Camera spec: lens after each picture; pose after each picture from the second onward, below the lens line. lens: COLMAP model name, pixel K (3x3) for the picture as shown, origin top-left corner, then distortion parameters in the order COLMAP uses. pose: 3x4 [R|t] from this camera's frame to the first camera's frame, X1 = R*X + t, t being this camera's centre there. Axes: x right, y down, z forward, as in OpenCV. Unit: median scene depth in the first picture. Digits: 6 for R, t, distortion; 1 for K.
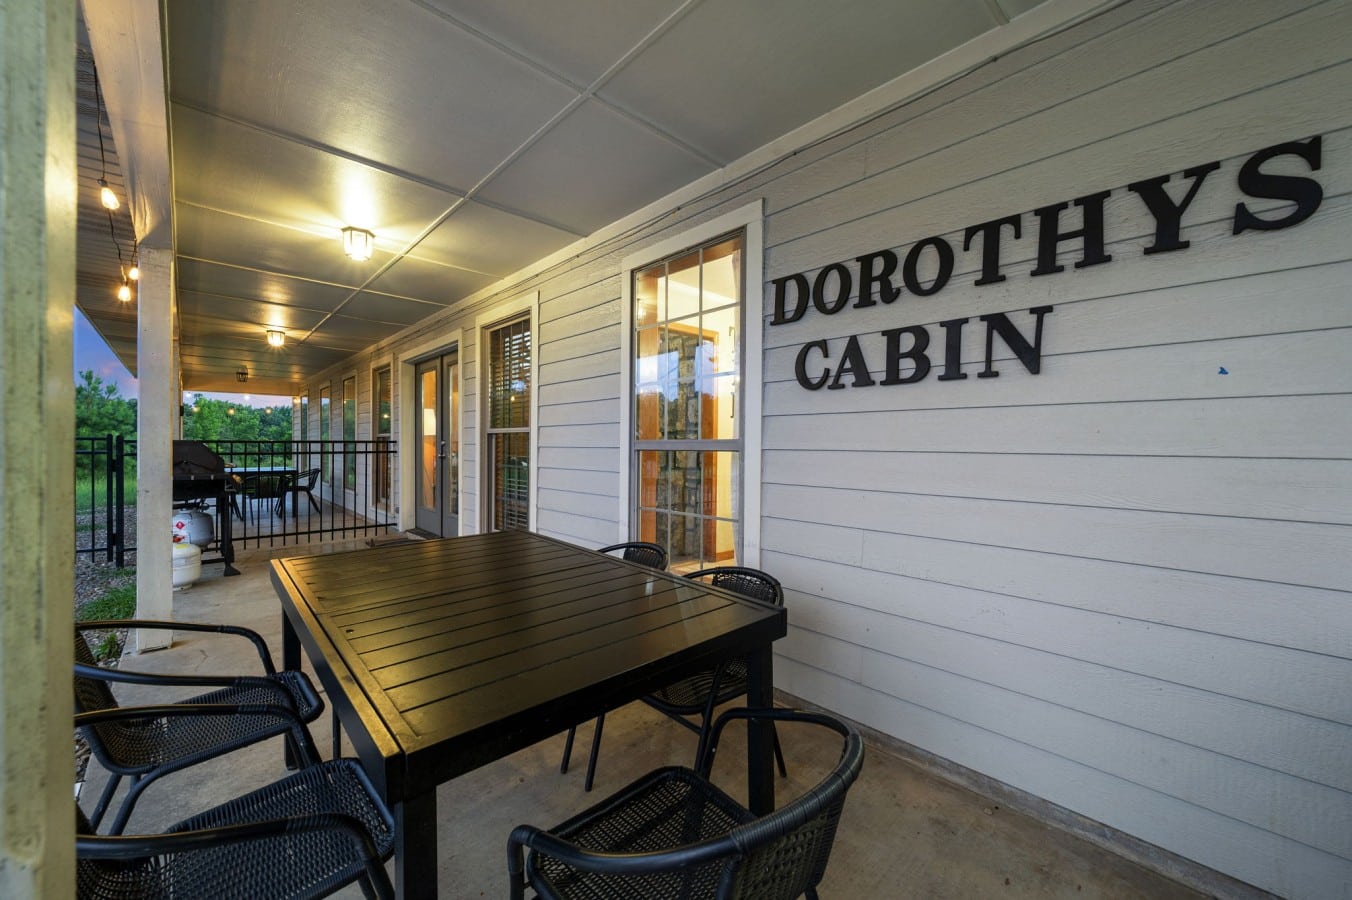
lens RADIAL K [[532.4, 0, 682.7], [0, 532.4, 448.9], [0, 0, 1]] dist [-0.004116, 0.002316]
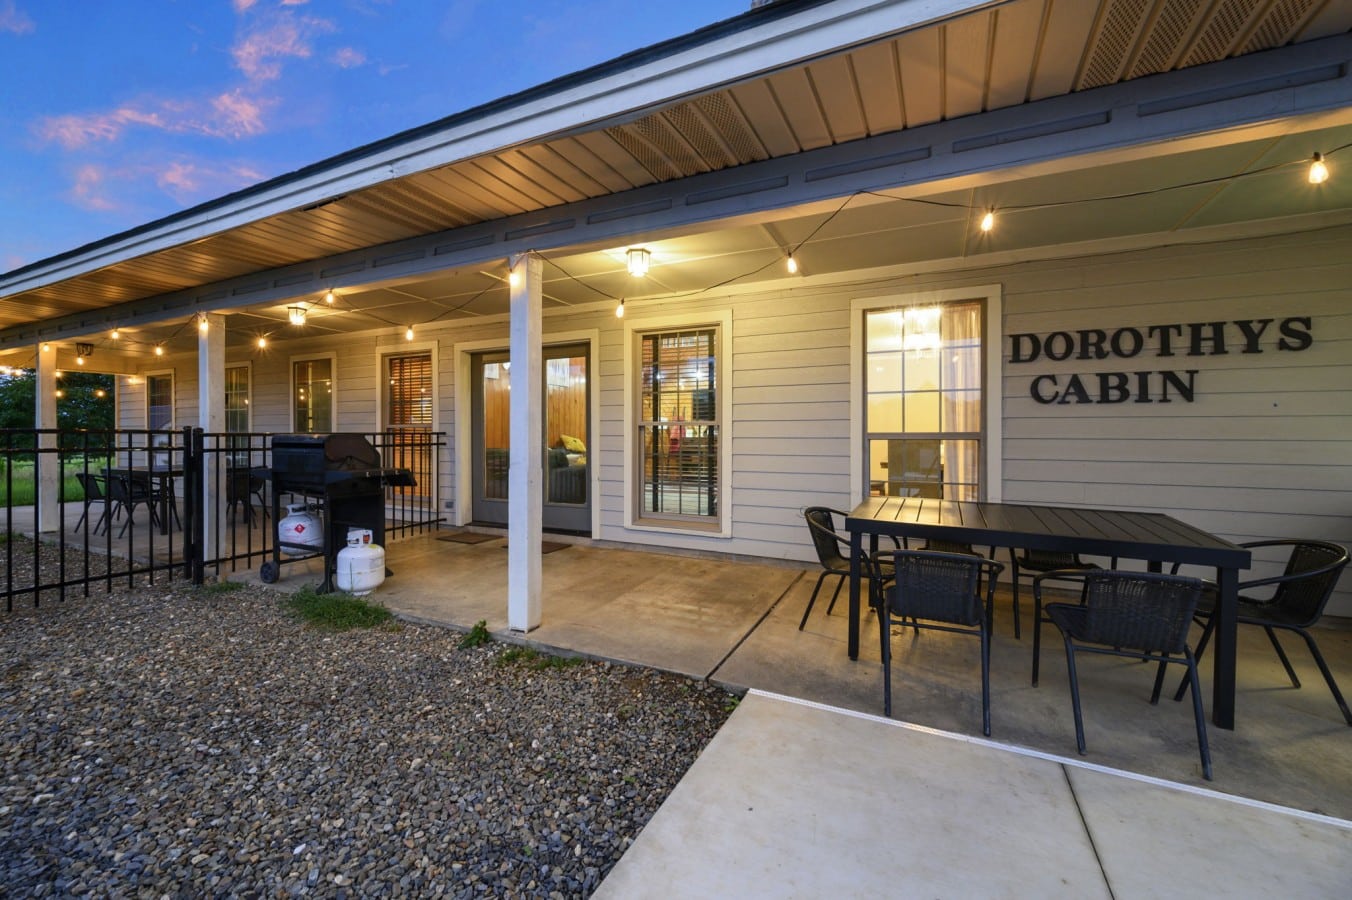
lens RADIAL K [[532.4, 0, 696.1], [0, 532.4, 439.6], [0, 0, 1]] dist [-0.004116, 0.002316]
pose [[0.926285, -0.006268, 0.376771, -1.680454], [0.006841, 0.999977, -0.000182, -0.002824], [-0.376761, 0.002746, 0.926306, -0.187322]]
